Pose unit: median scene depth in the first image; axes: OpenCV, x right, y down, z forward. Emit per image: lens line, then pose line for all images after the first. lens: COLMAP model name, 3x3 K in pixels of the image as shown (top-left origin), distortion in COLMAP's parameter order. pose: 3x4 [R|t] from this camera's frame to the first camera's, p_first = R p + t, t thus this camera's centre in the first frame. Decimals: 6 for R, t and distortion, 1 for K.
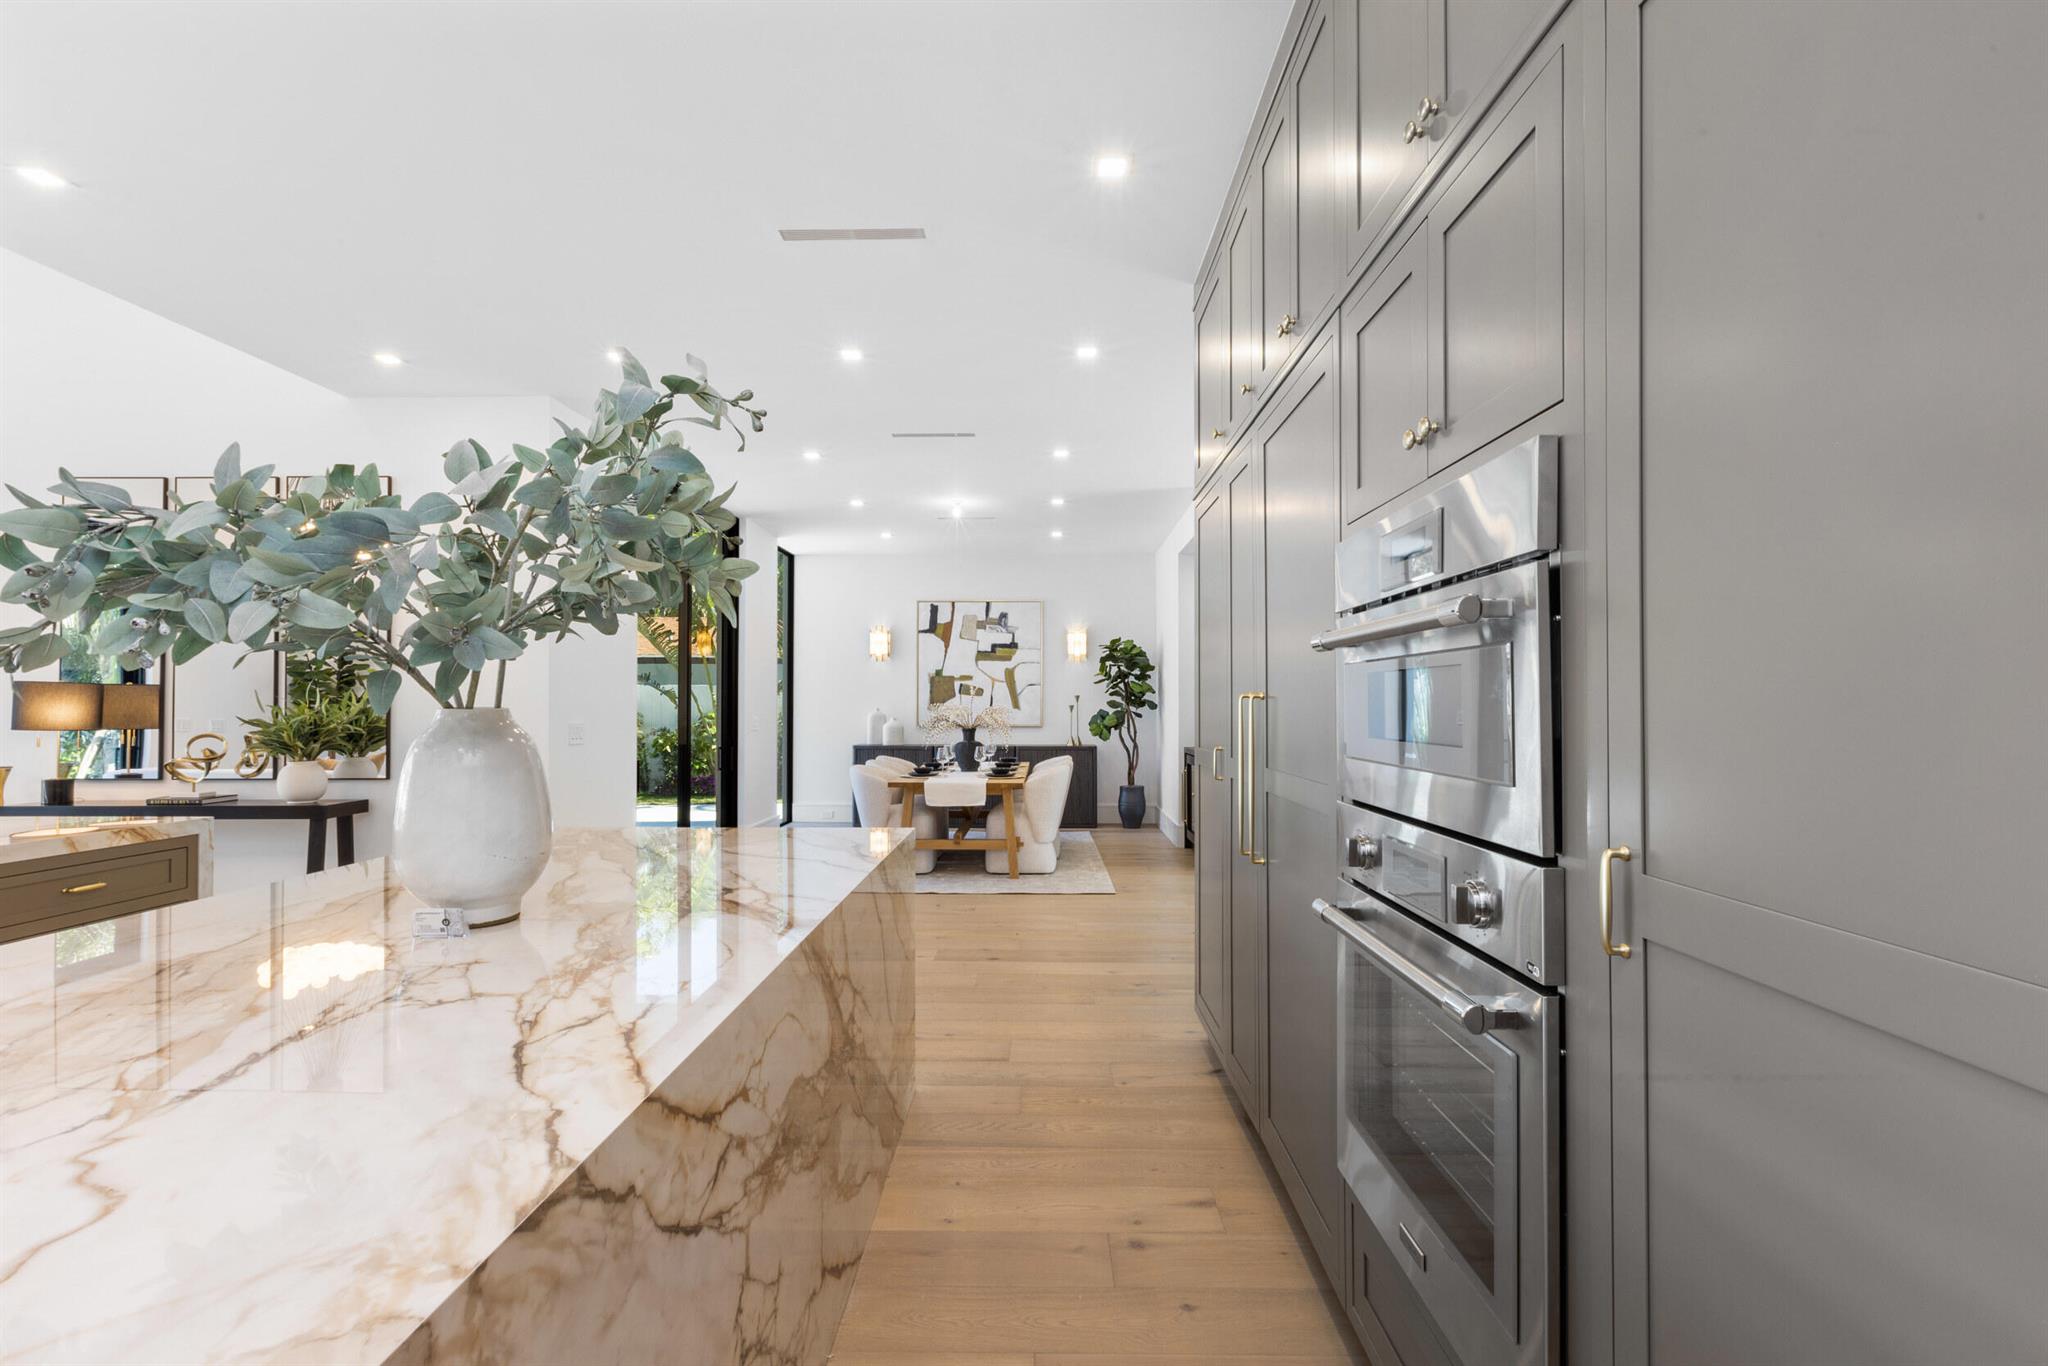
lens RADIAL K [[918.4, 0, 1030.1], [0, 918.4, 695.3], [0, 0, 1]] dist [-0.001311, -0.000011]
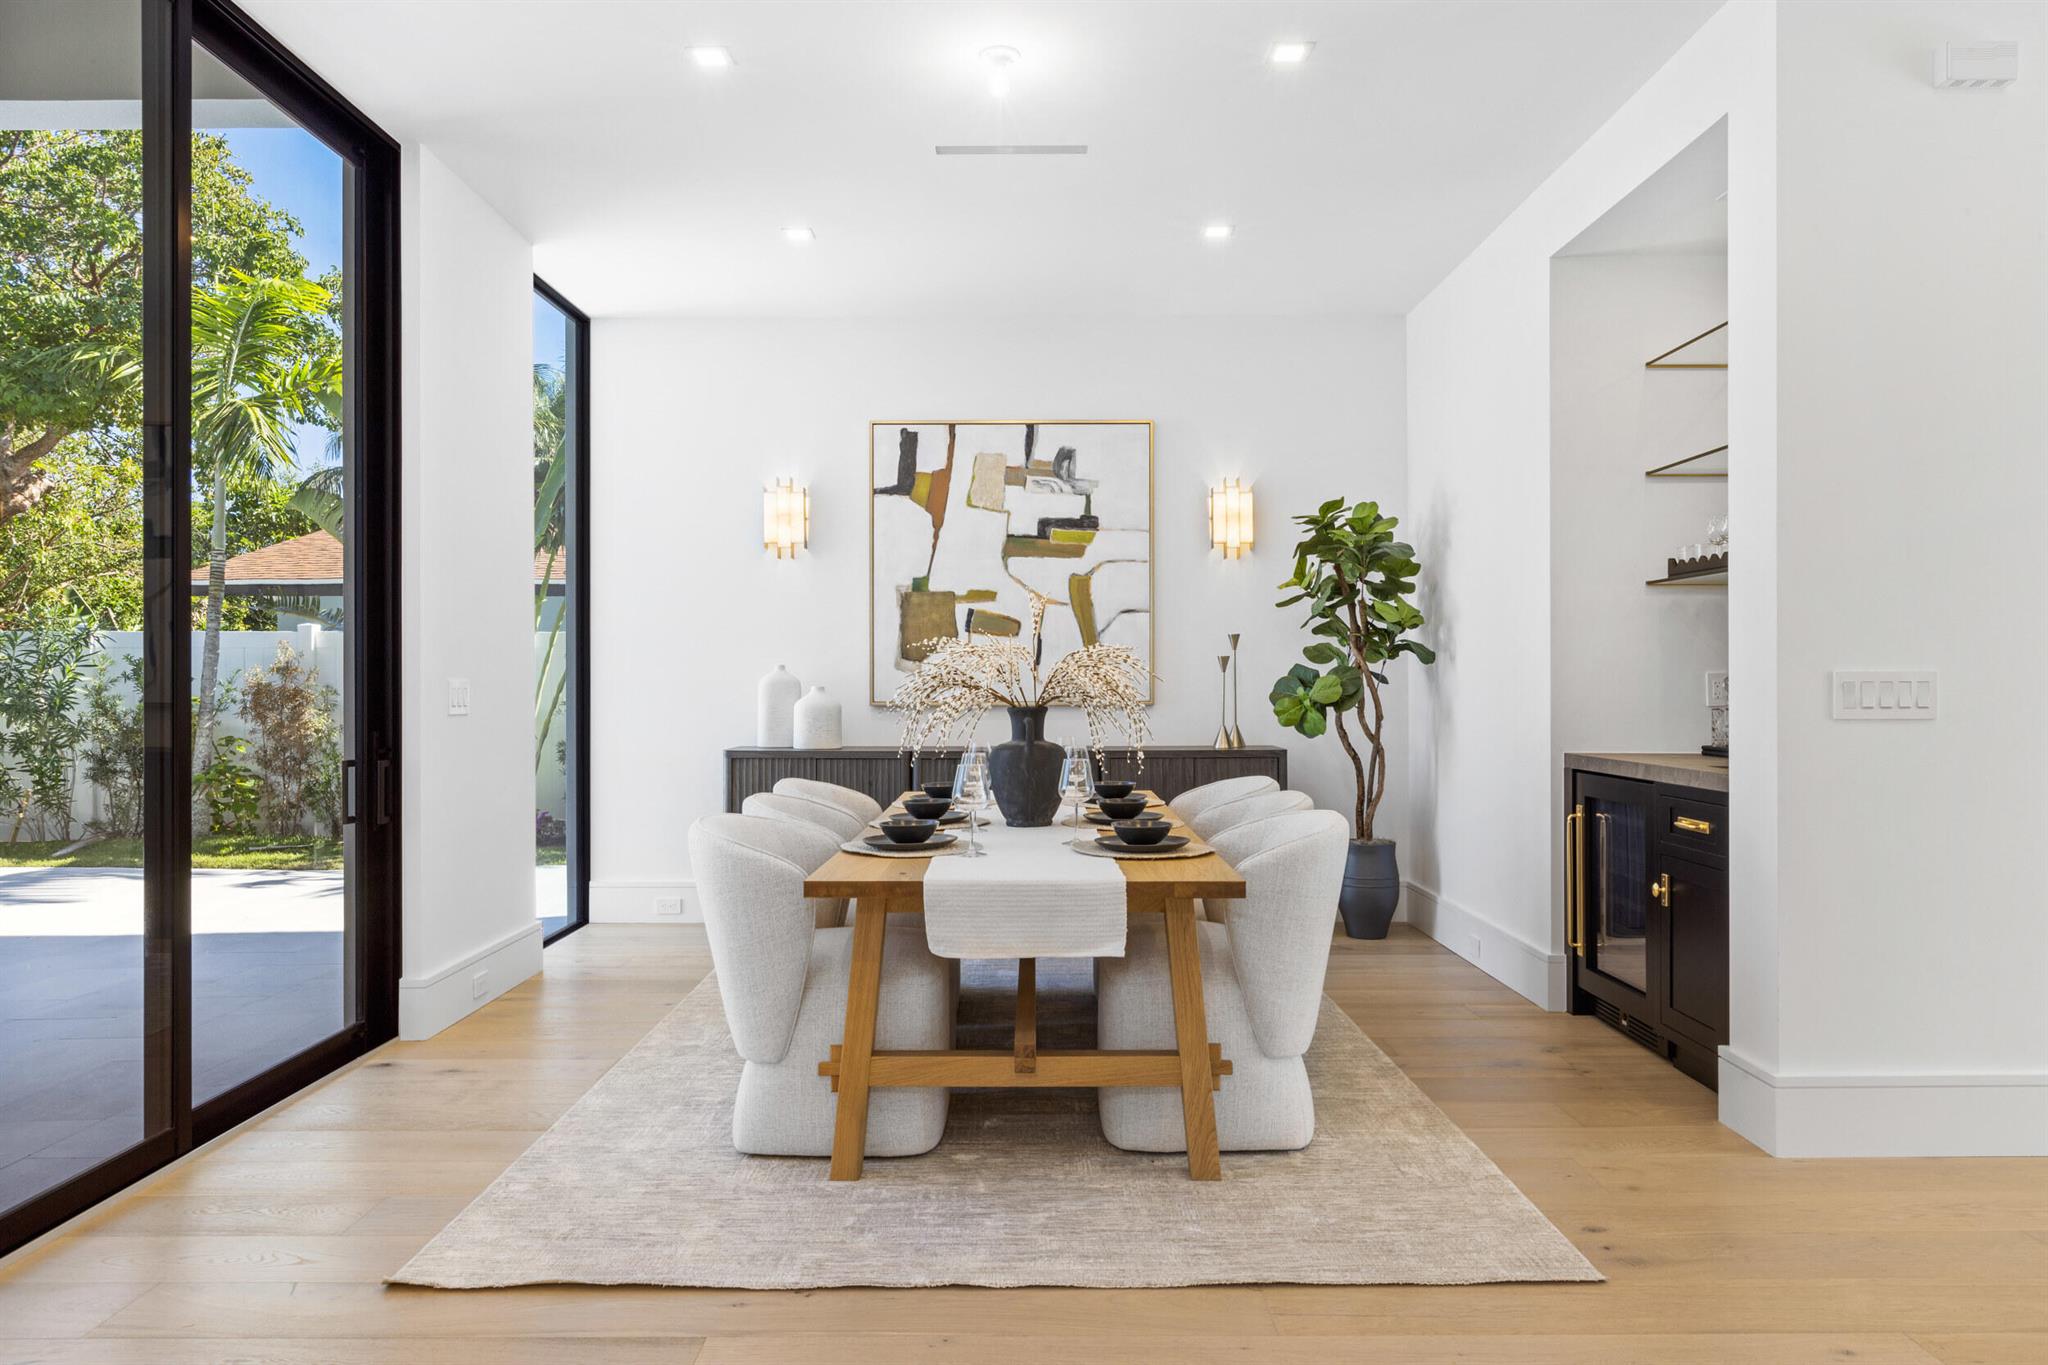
lens RADIAL K [[1361.6, 0, 1020.9], [0, 1361.6, 679.3], [0, 0, 1]] dist [0.011098, 0.000669]
pose [[0.999989, -0.003130, 0.003486, -0.054991], [0.003093, 0.999939, 0.010557, 0.014792], [-0.003519, -0.010546, 0.999938, 0.355578]]
